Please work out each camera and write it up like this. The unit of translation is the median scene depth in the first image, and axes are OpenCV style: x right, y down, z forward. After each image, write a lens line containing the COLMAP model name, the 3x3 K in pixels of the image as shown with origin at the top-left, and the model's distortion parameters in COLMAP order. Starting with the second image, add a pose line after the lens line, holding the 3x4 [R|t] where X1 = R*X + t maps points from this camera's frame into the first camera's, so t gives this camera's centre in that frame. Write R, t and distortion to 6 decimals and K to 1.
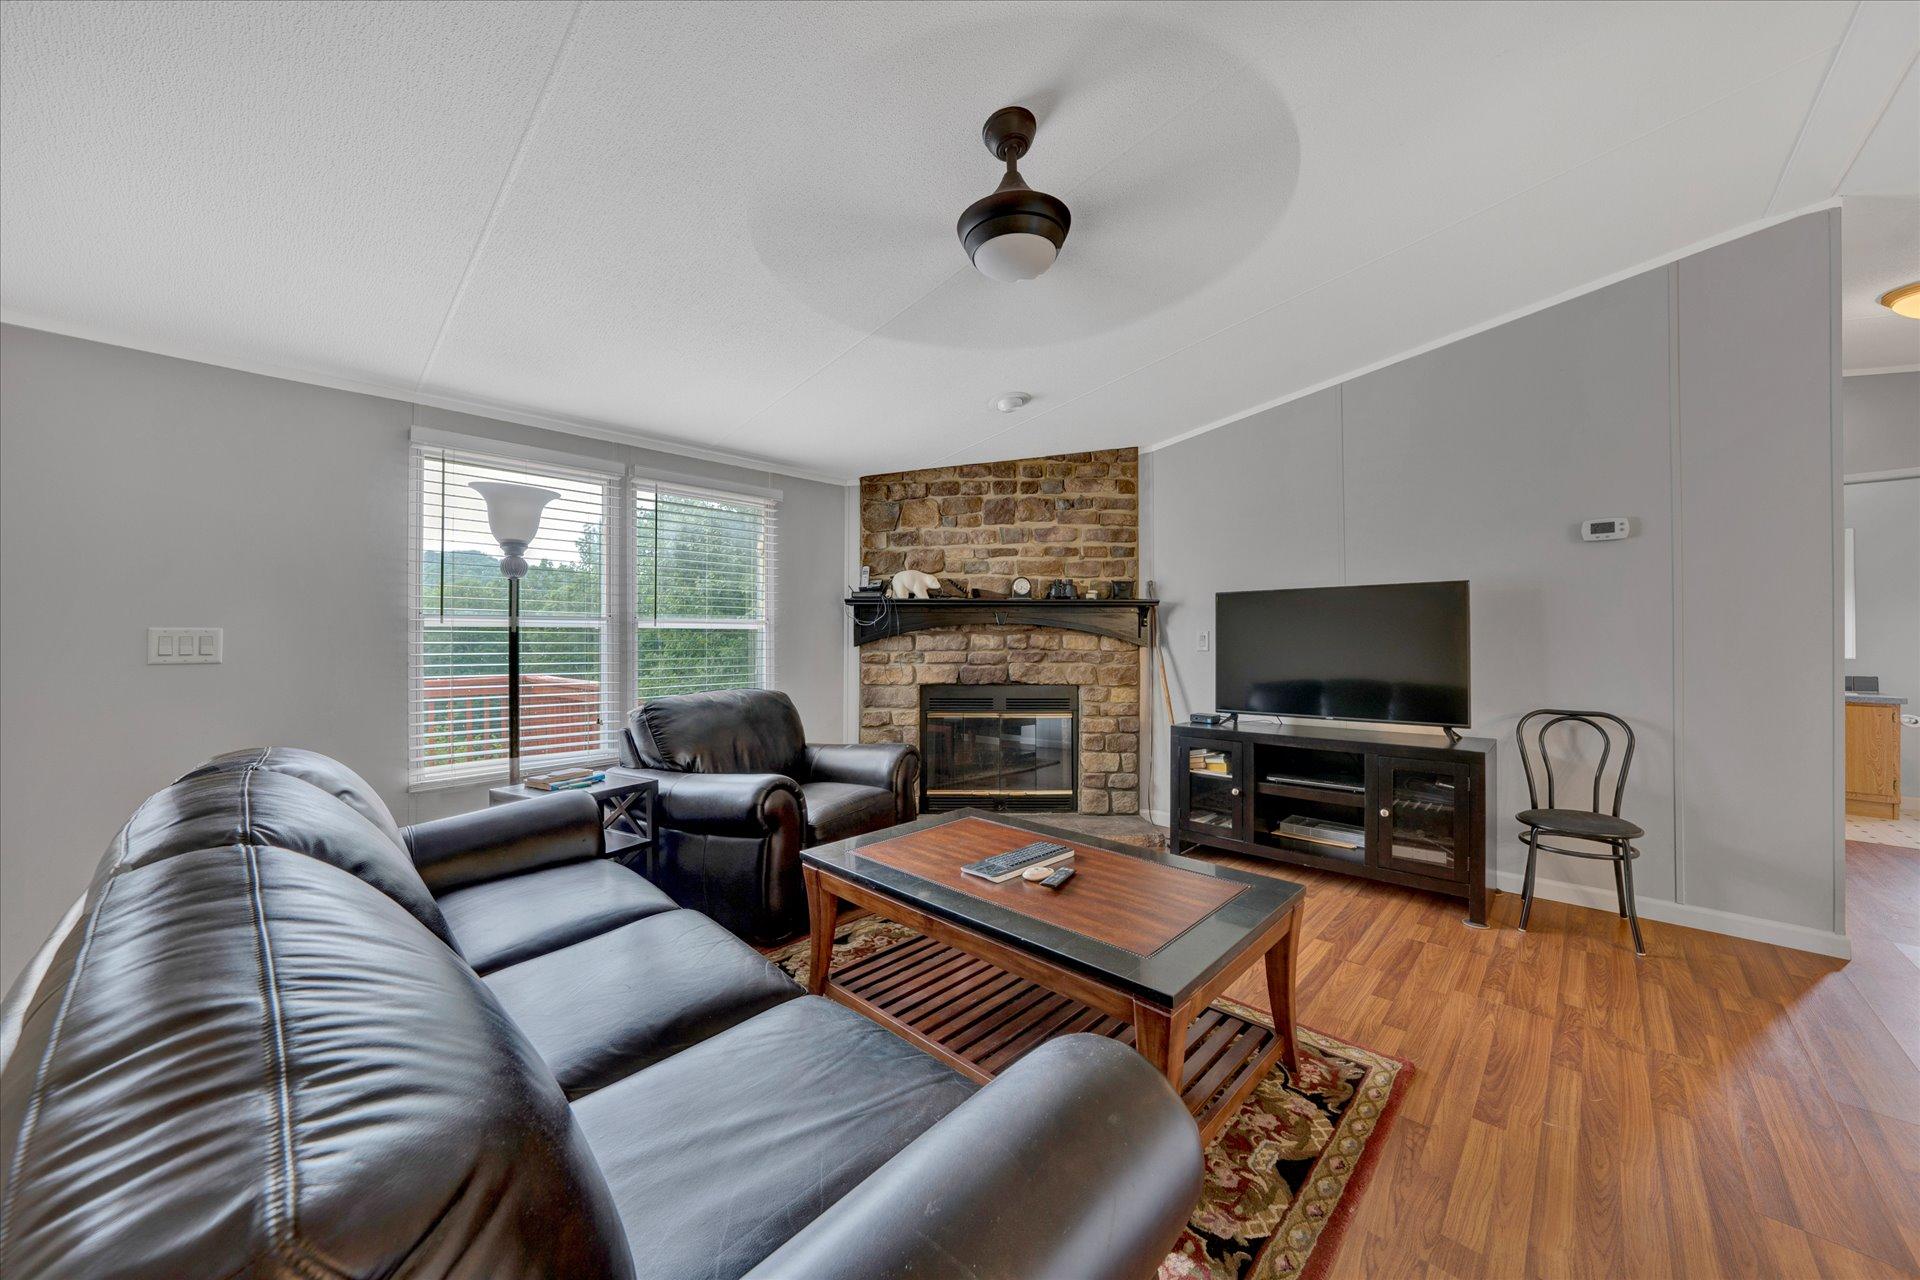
lens RADIAL K [[684.4, 0, 966.8], [0, 684.4, 635.0], [0, 0, 1]] dist [-0.000383, 0.000325]
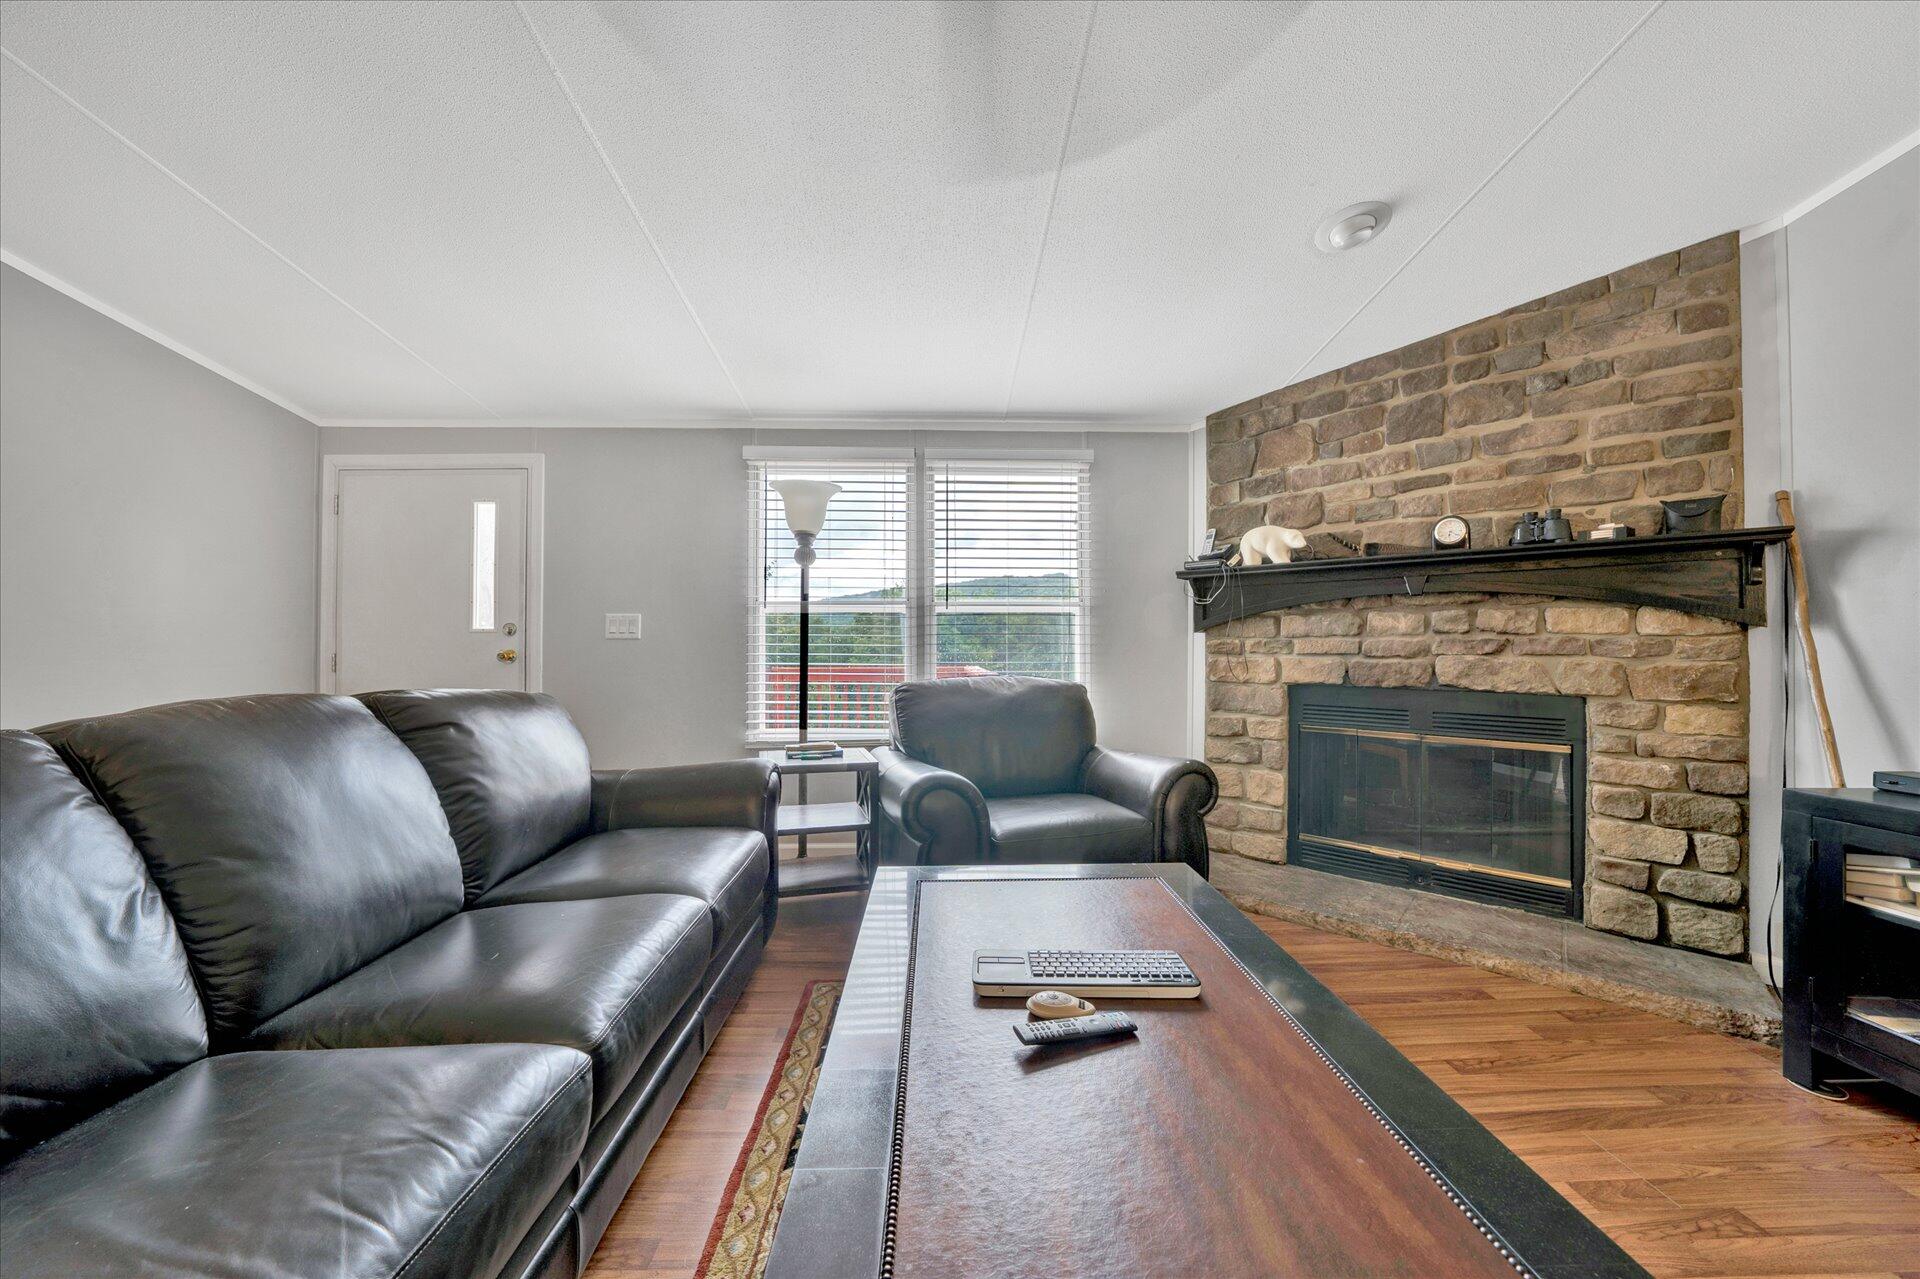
lens RADIAL K [[684.4, 0, 966.8], [0, 684.4, 634.5], [0, 0, 1]] dist [-0.000383, 0.000325]
pose [[0.724485, -0.009392, -0.689227, 0.184424], [0.005558, 0.999954, -0.007784, 0.024072], [0.689268, 0.001809, 0.724504, 0.243712]]
